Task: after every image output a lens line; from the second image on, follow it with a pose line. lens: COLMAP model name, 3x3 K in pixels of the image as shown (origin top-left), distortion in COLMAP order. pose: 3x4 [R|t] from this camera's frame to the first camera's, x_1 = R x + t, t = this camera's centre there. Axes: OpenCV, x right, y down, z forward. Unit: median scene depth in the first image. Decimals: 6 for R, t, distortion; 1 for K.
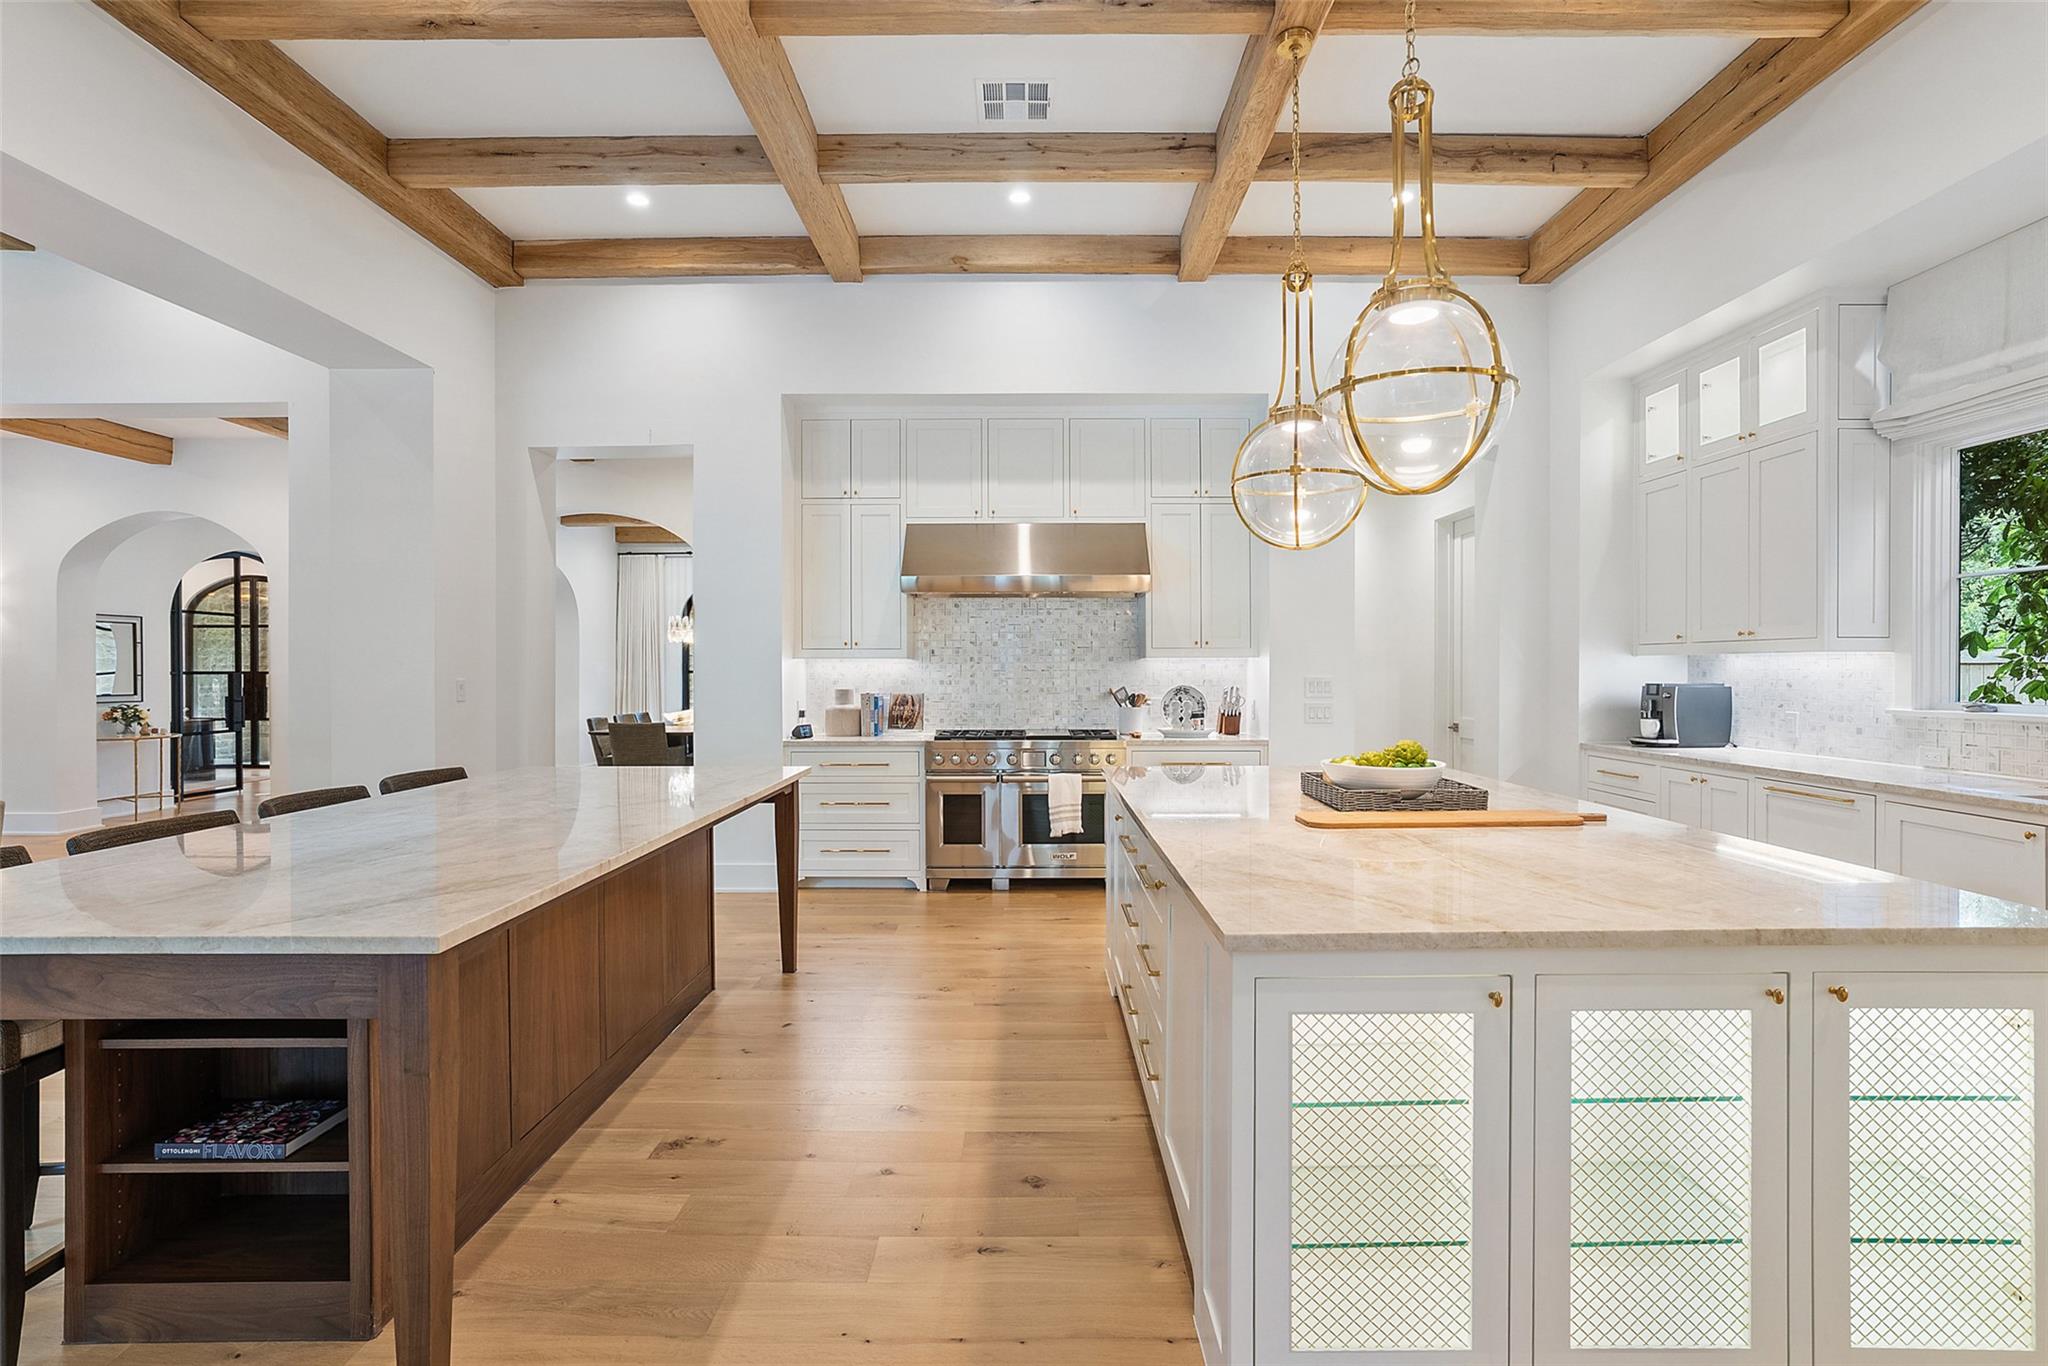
lens RADIAL K [[973.8, 0, 1023.3], [0, 973.8, 683.9], [0, 0, 1]] dist [-0.009320, 0.002108]
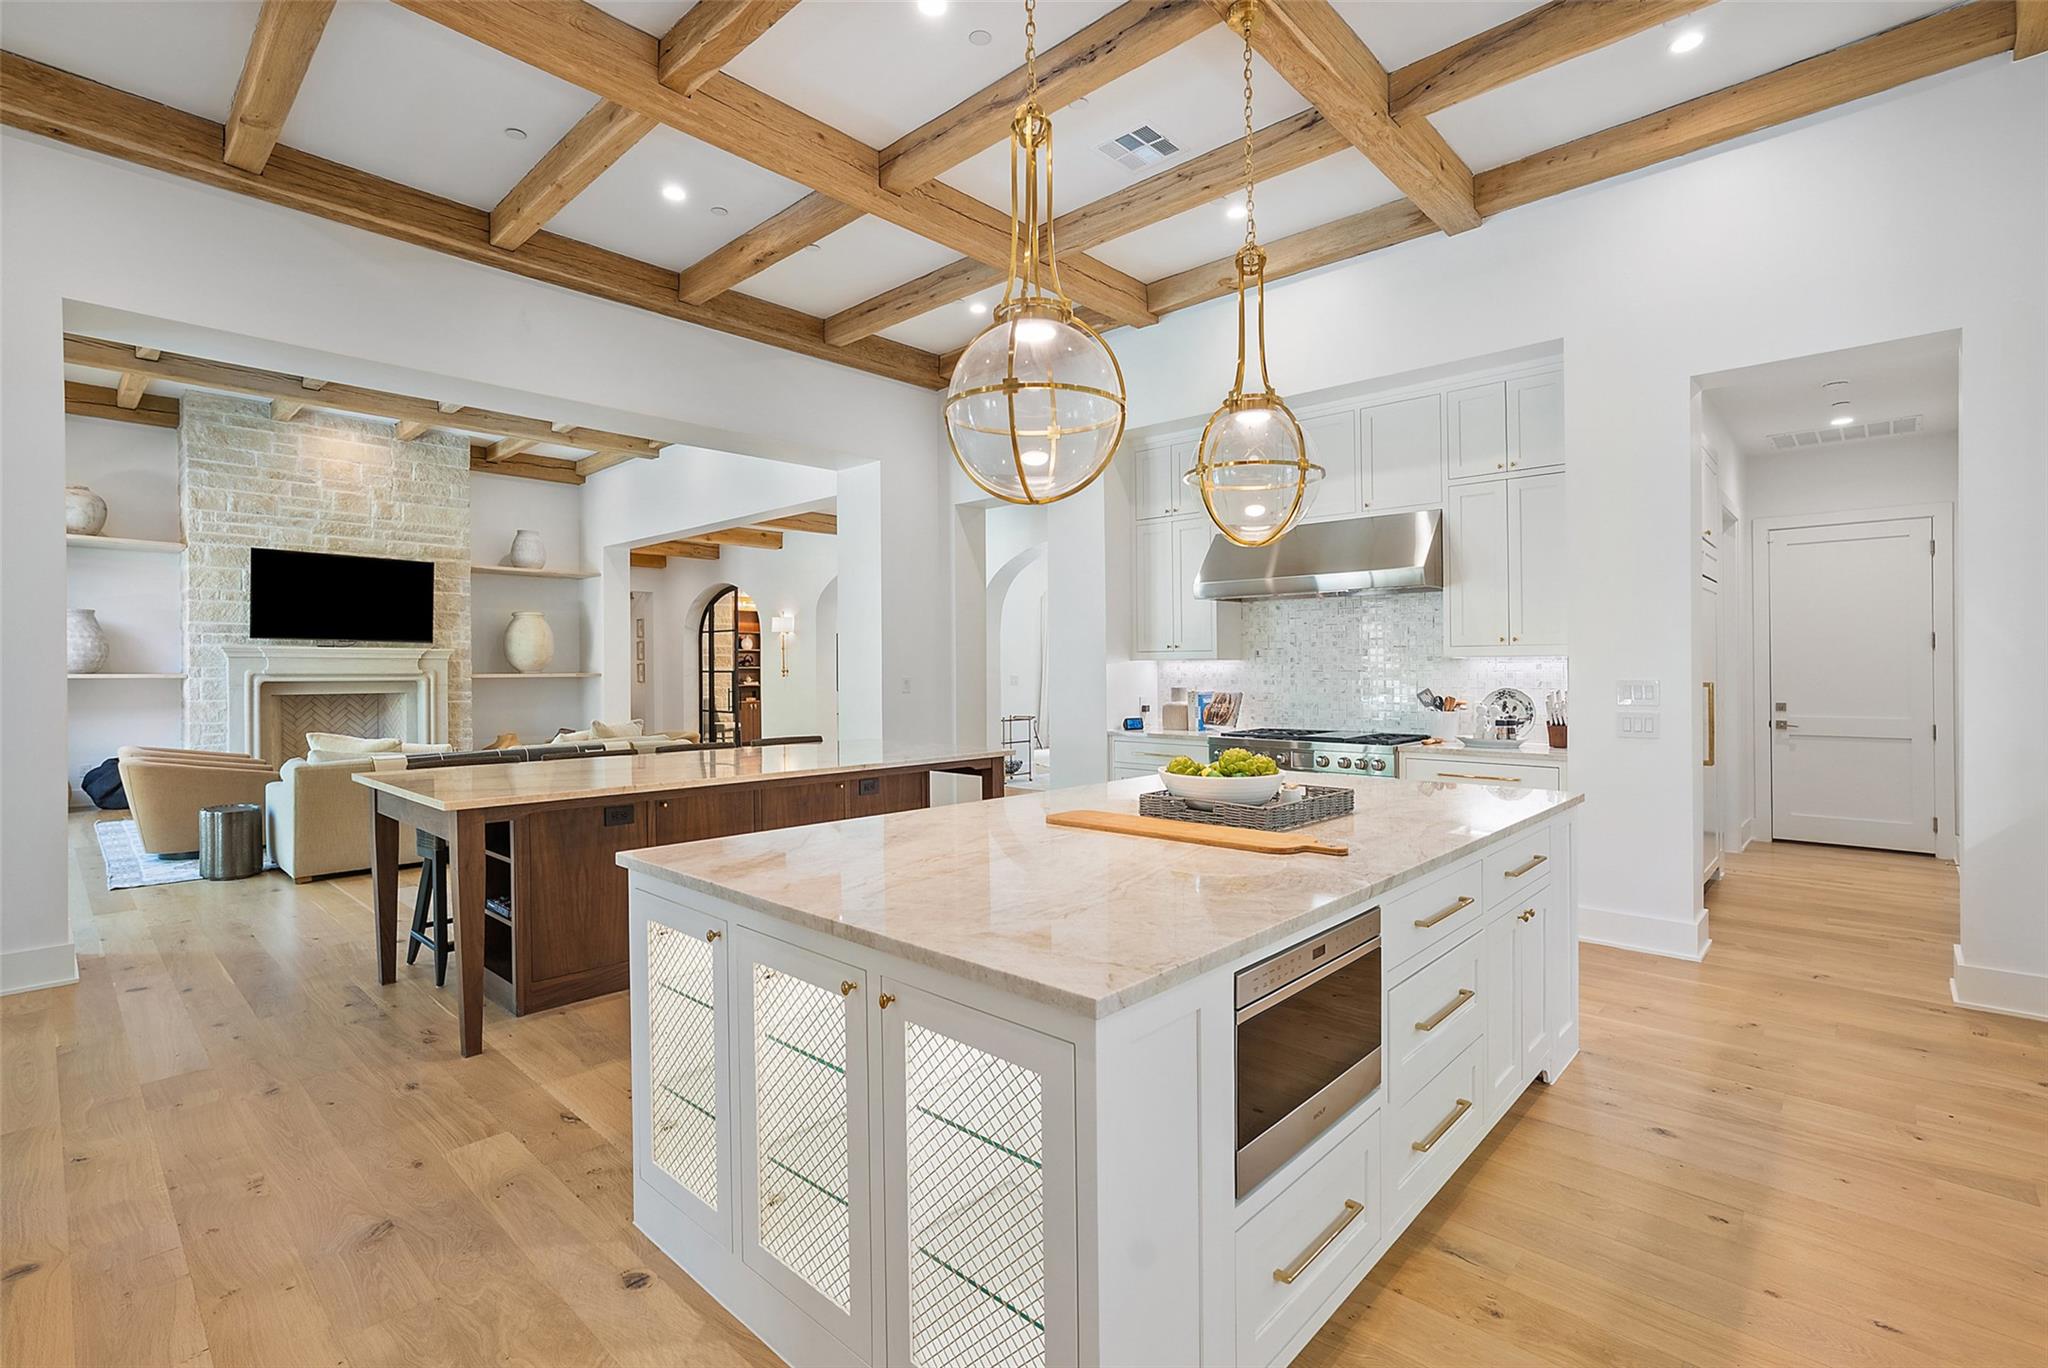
lens RADIAL K [[941.7, 0, 1033.7], [0, 941.7, 680.6], [0, 0, 1]] dist [-0.013985, 0.010463]
pose [[0.738056, 0.009093, -0.674678, 0.465639], [-0.009388, 0.999951, 0.003208, -0.004663], [0.674674, 0.003967, 0.738105, 0.110353]]
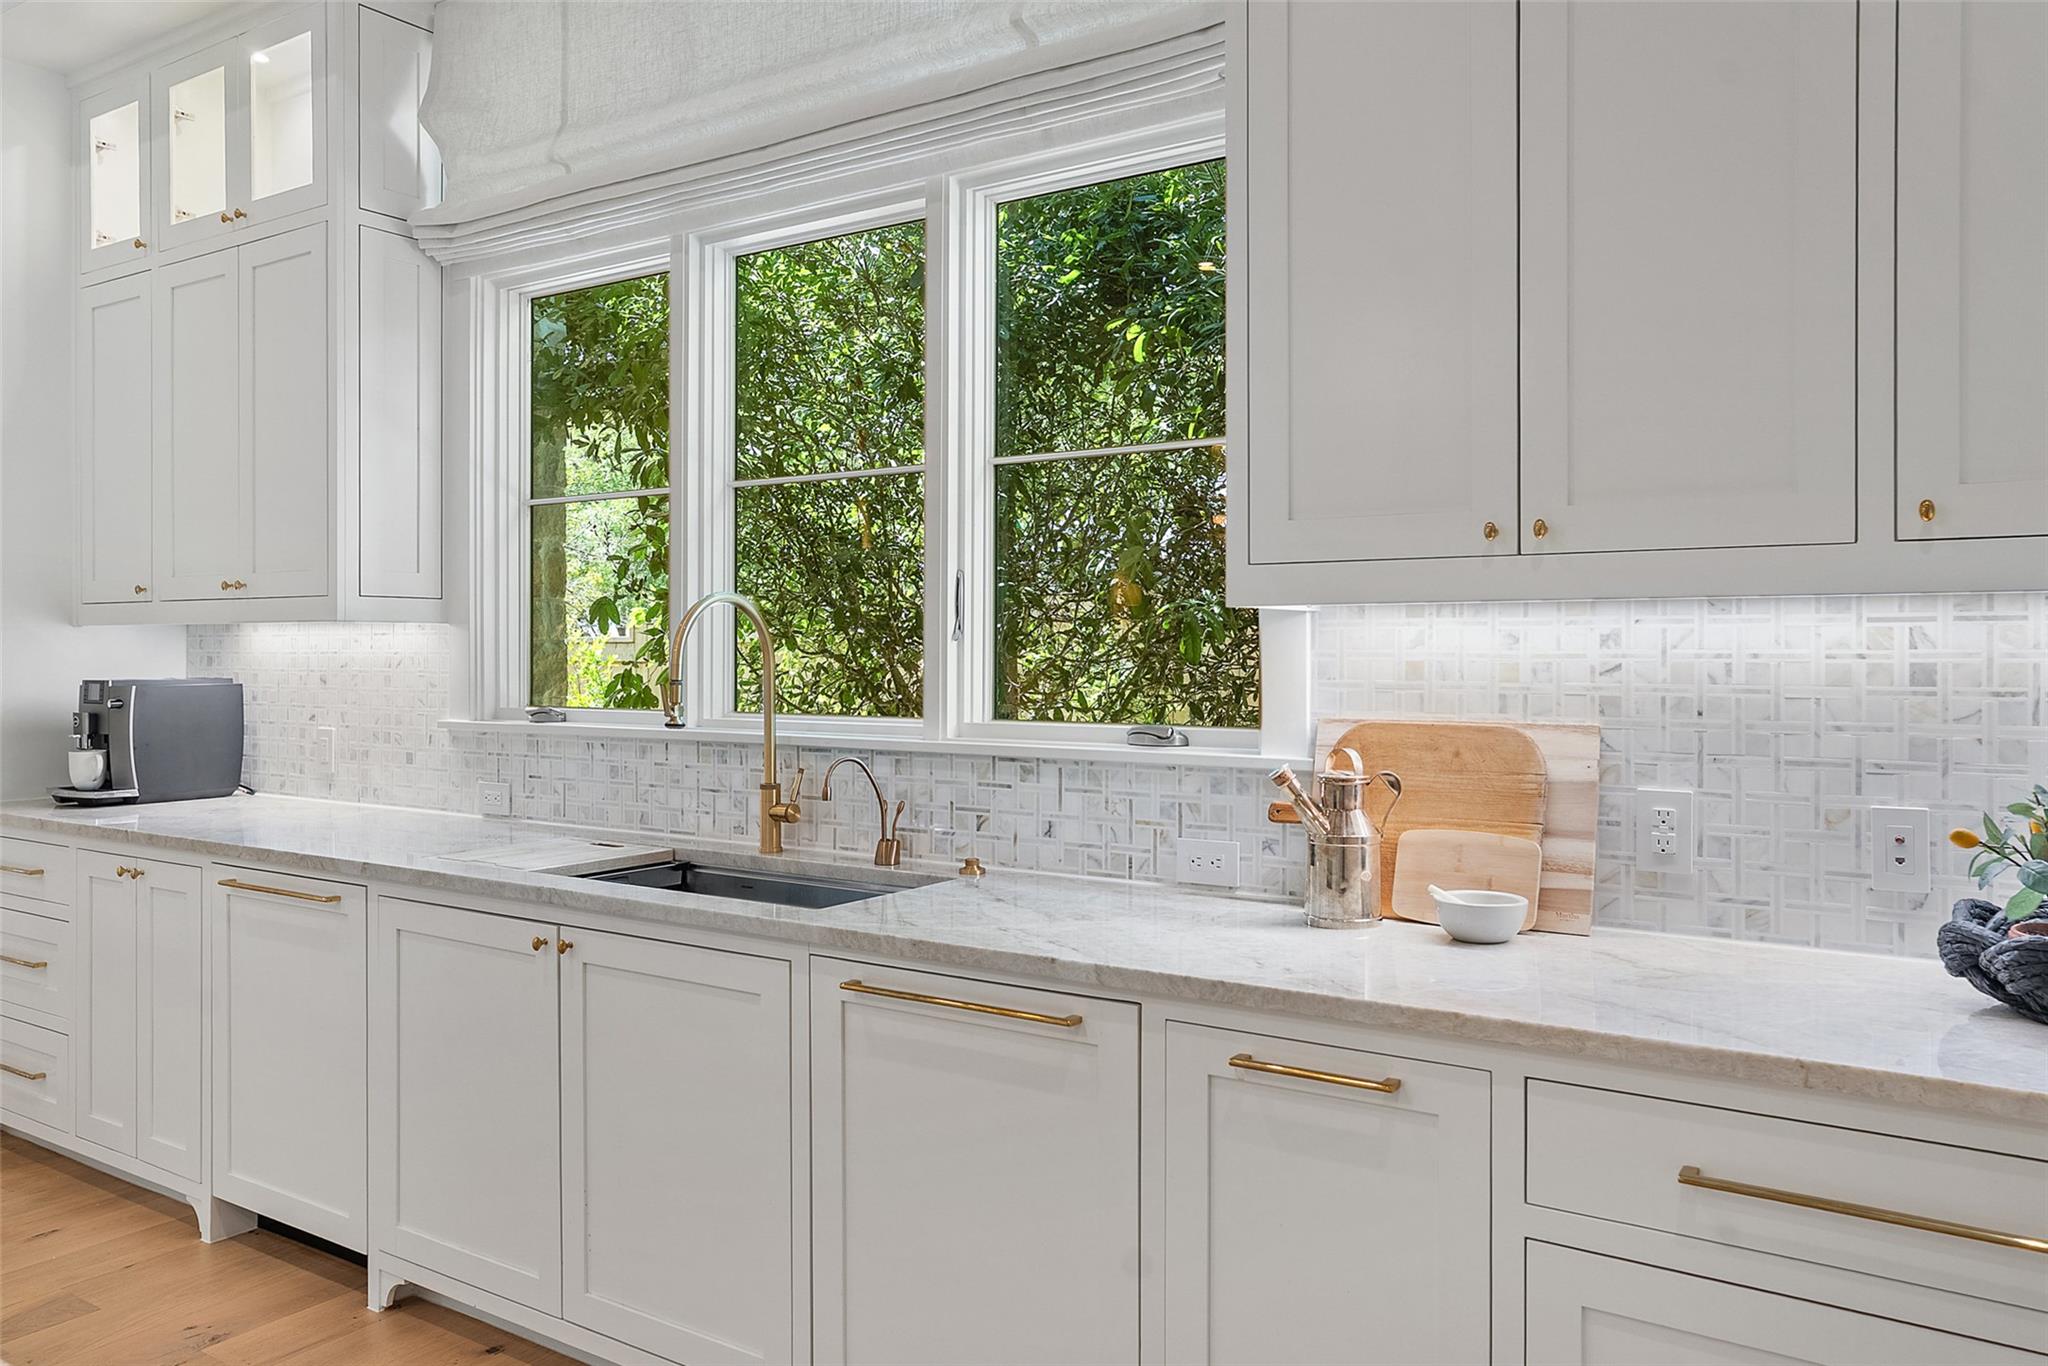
lens RADIAL K [[1511.1, 0, 1026.0], [0, 1511.1, 677.0], [0, 0, 1]] dist [0.004365, 0.000579]
pose [[0.561320, -0.013959, 0.827481, 0.076869], [0.012797, 0.999885, 0.008186, -0.000680], [-0.827500, 0.005994, 0.561434, 0.043738]]
